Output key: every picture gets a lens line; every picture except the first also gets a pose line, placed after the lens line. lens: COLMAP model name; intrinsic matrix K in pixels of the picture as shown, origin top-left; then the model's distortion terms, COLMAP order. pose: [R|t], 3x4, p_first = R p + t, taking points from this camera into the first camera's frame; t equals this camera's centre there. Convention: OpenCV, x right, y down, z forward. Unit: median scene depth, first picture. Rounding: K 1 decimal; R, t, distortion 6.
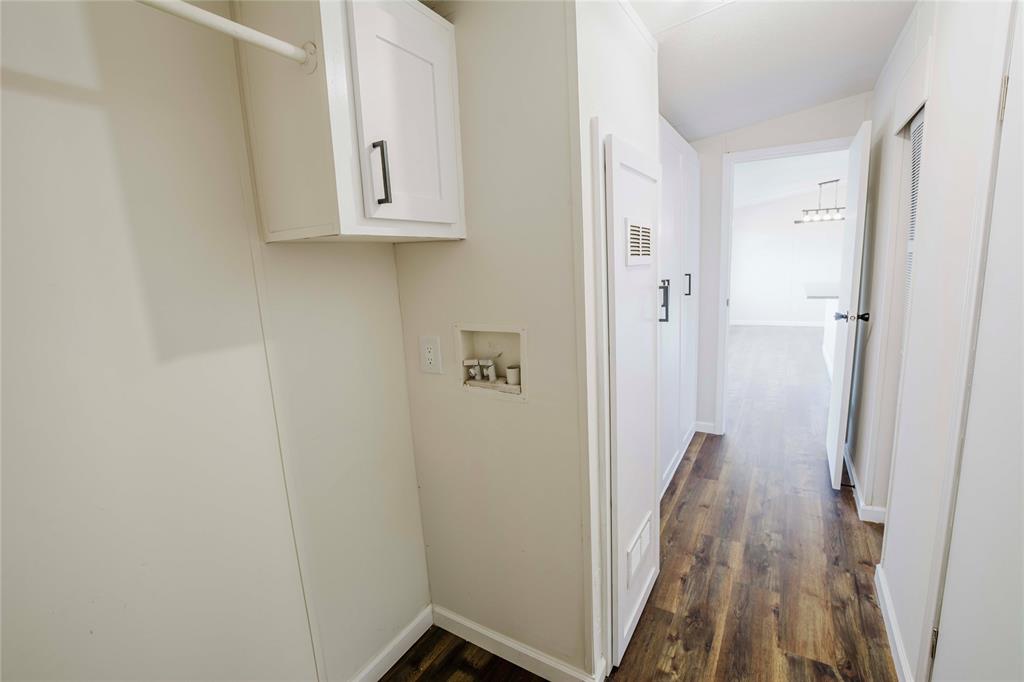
lens RADIAL K [[445.0, 0, 514.0], [0, 445.0, 340.9], [0, 0, 1]] dist [-0.019453, 0.002432]
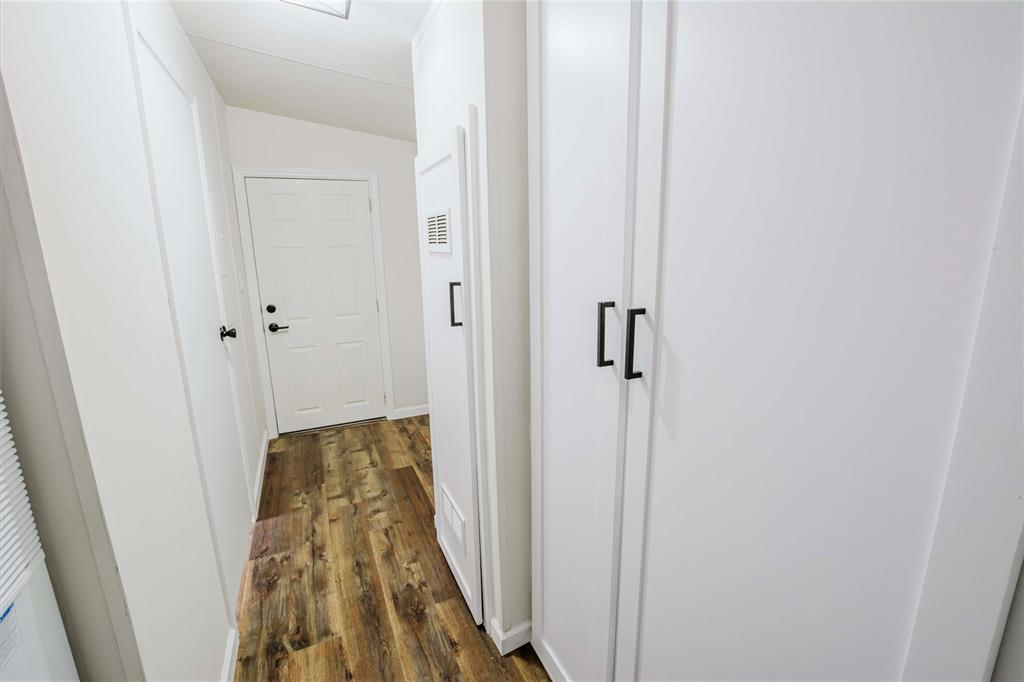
lens RADIAL K [[445.0, 0, 515.1], [0, 445.0, 340.2], [0, 0, 1]] dist [-0.019453, 0.002432]
pose [[-0.540115, 0.238500, -0.807090, 1.014173], [-0.103442, 0.932919, 0.344908, -0.334612], [0.835210, 0.269777, -0.479212, 1.595264]]
